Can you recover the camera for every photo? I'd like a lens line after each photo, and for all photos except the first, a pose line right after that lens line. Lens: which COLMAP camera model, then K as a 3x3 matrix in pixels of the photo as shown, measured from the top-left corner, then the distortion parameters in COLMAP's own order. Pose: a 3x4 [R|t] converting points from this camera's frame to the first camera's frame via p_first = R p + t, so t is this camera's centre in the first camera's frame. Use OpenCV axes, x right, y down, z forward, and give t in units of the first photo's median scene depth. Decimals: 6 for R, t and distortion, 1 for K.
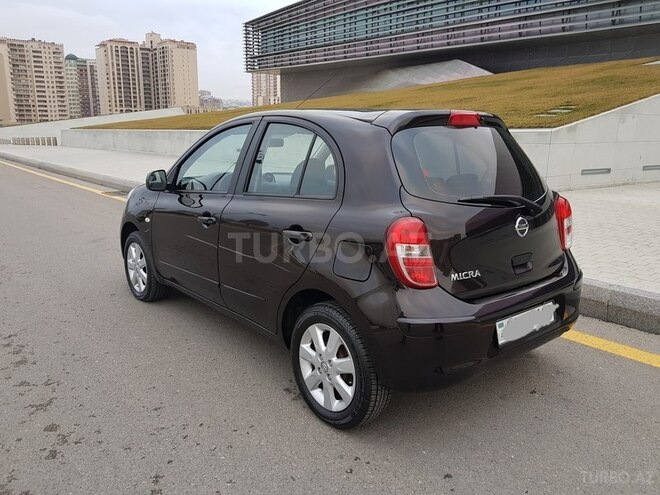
lens RADIAL K [[516.8, 0, 336.1], [0, 516.8, 249.9], [0, 0, 1]] dist [0.031604, -0.055949]
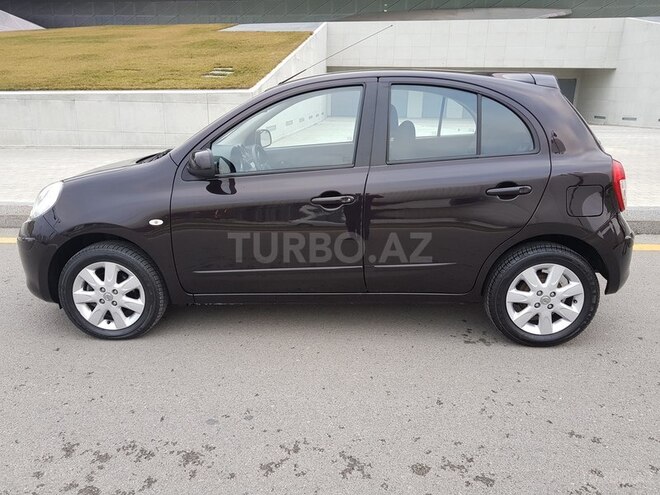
lens RADIAL K [[516.8, 0, 325.4], [0, 516.8, 245.3], [0, 0, 1]] dist [0.031604, -0.055949]
pose [[0.690353, -0.220829, 0.688946, -0.861027], [0.177253, 0.974881, 0.134866, -0.101968], [-0.701423, 0.029012, 0.712155, 0.391078]]
